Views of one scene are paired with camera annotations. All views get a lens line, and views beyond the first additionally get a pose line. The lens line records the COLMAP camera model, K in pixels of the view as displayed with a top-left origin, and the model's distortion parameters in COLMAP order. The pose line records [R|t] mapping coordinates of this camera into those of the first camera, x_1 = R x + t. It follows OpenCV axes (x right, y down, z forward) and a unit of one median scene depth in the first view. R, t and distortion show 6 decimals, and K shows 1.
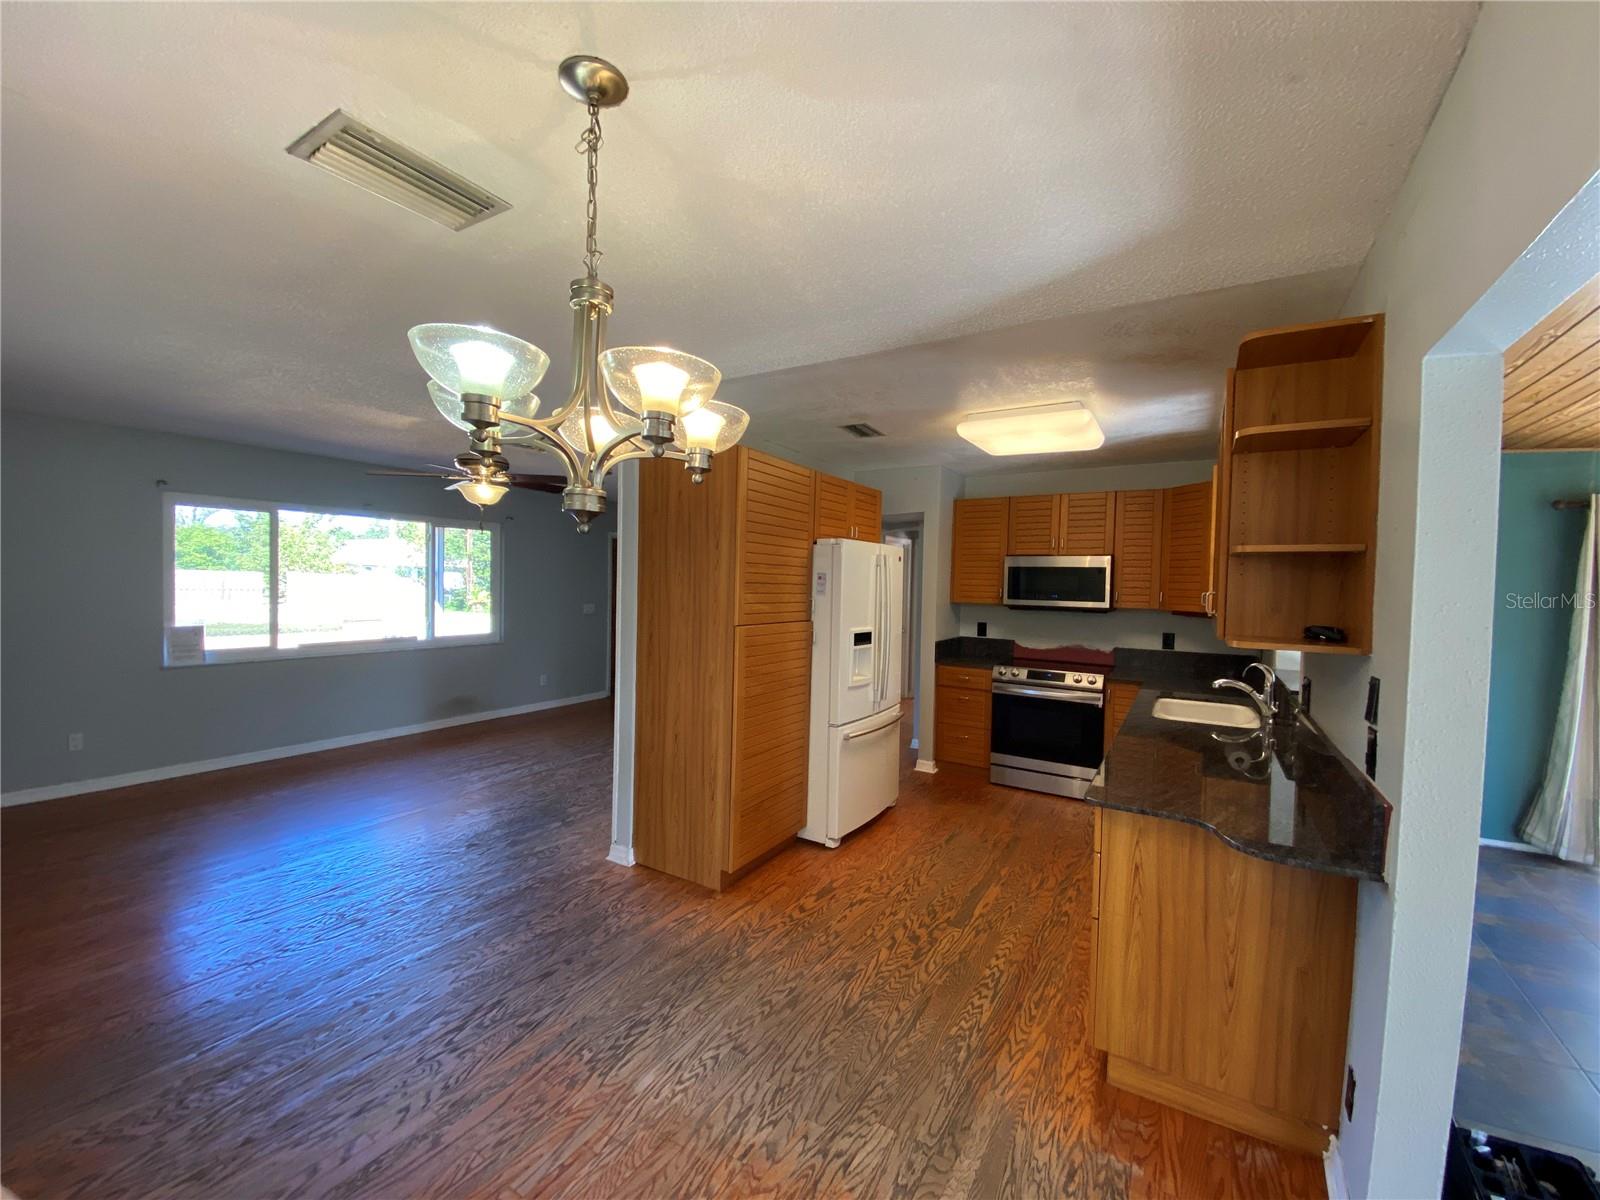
lens RADIAL K [[645.8, 0, 795.7], [0, 645.8, 599.4], [0, 0, 1]] dist [0.030569, -0.023588]
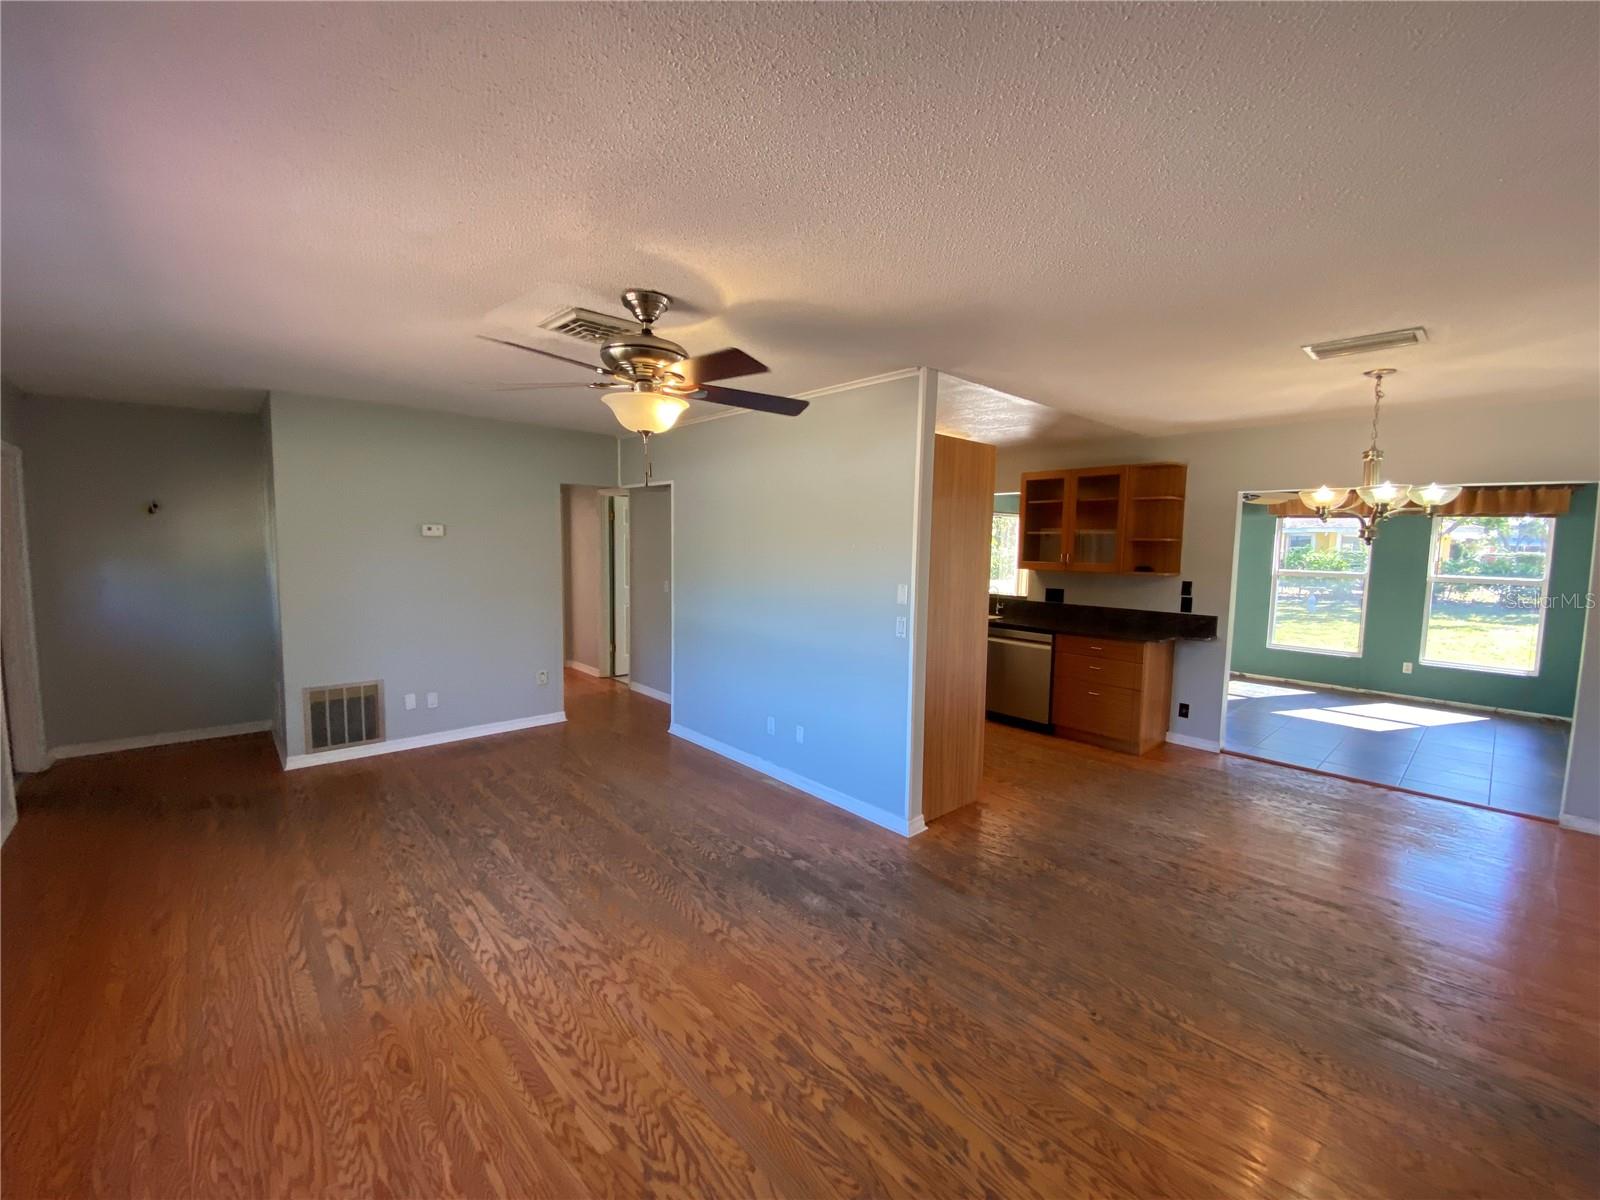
lens RADIAL K [[644.9, 0, 800.1], [0, 644.9, 601.3], [0, 0, 1]] dist [0.019765, -0.020789]
pose [[0.283113, -0.102958, 0.953544, -1.105128], [0.019372, 0.994632, 0.101642, -0.058034], [-0.958891, -0.010304, 0.283587, 0.782837]]
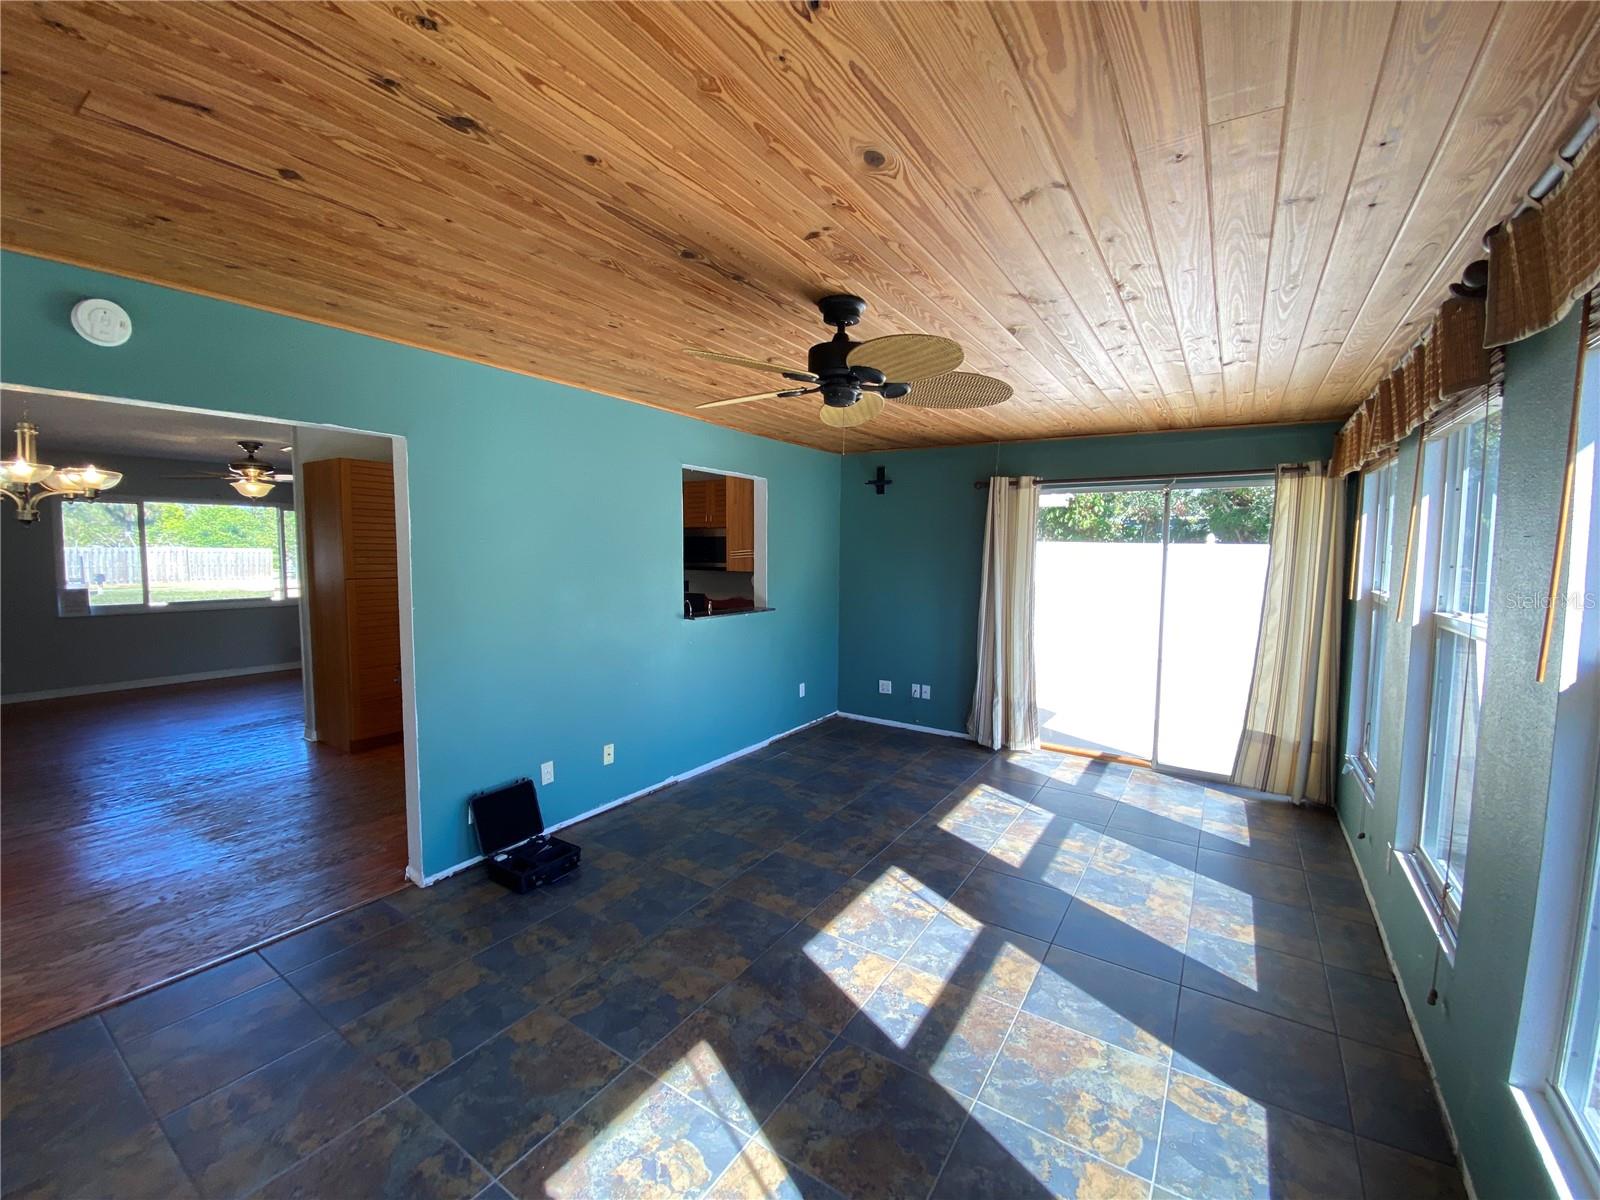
lens RADIAL K [[644.9, 0, 800.1], [0, 644.9, 601.3], [0, 0, 1]] dist [0.019765, -0.020789]
pose [[0.999016, -0.011248, -0.042901, 0.781562], [0.013493, 0.998536, 0.052389, 0.018373], [0.042249, -0.052916, 0.997705, -0.357620]]
